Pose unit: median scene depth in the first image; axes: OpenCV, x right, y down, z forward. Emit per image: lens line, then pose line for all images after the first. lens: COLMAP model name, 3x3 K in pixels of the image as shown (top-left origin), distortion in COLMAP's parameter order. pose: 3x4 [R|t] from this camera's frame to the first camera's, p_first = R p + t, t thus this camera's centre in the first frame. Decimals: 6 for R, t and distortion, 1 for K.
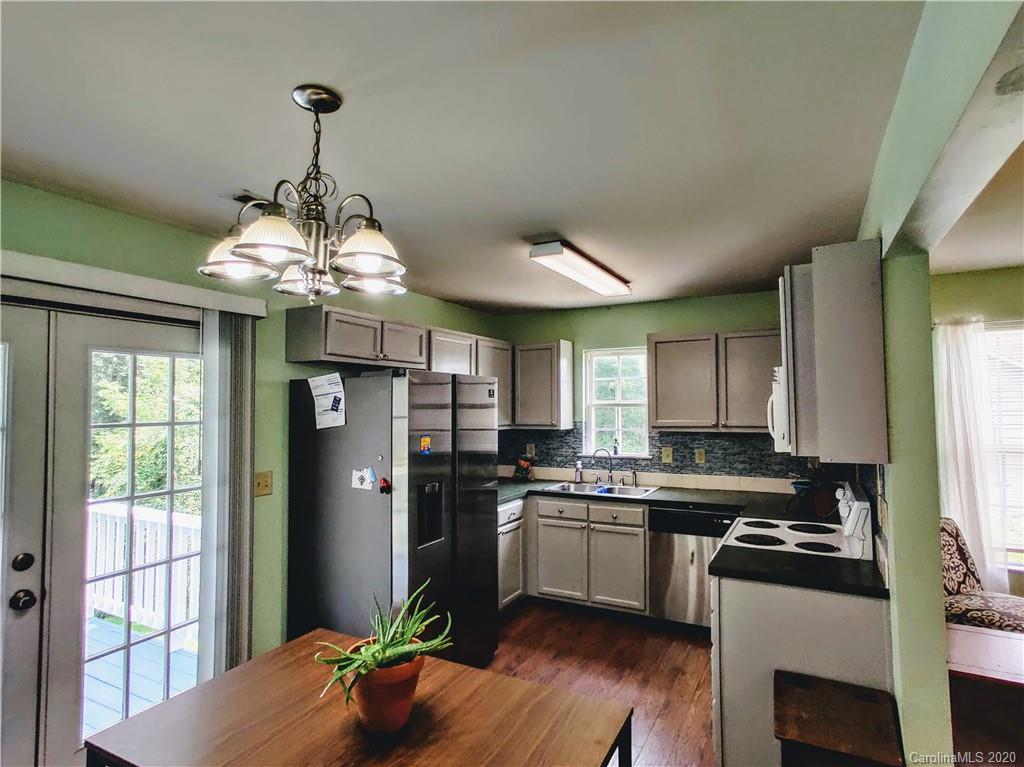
lens RADIAL K [[530.0, 0, 515.1], [0, 530.0, 388.9], [0, 0, 1]] dist [-0.000531, 0.000947]
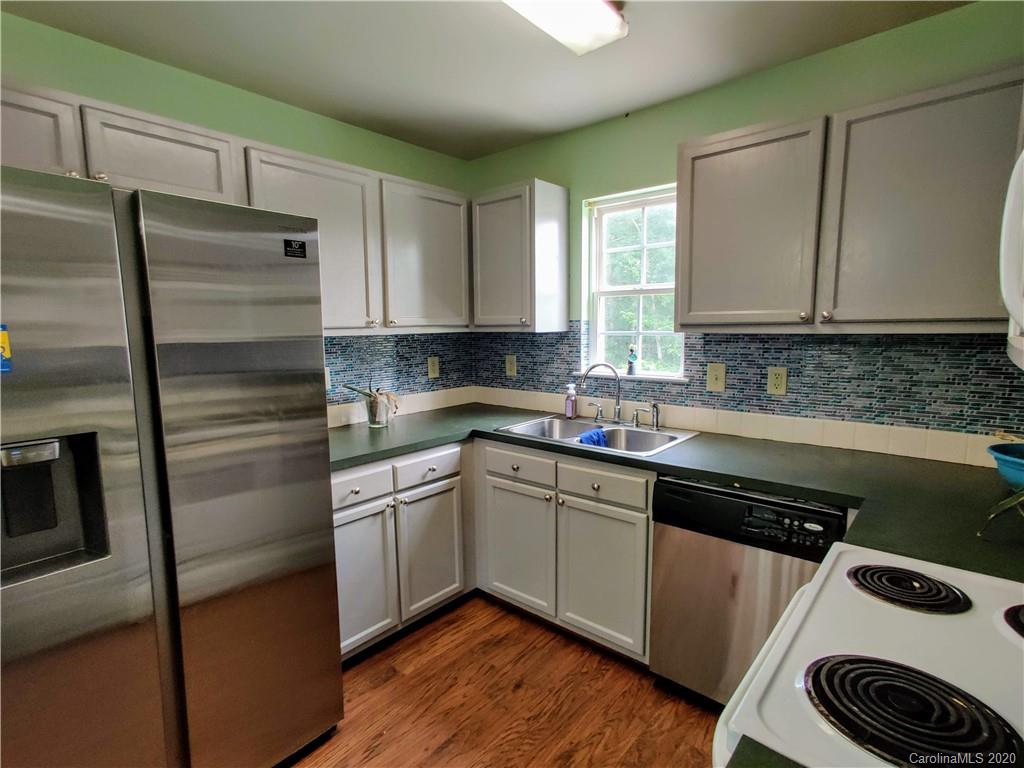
lens RADIAL K [[510.5, 0, 512.1], [0, 510.5, 379.6], [0, 0, 1]] dist [-0.000872, 0.026439]
pose [[0.978829, 0.018378, -0.203854, 0.189893], [0.012118, 0.989011, 0.147348, 0.045507], [0.204322, -0.146698, 0.967849, 0.438662]]
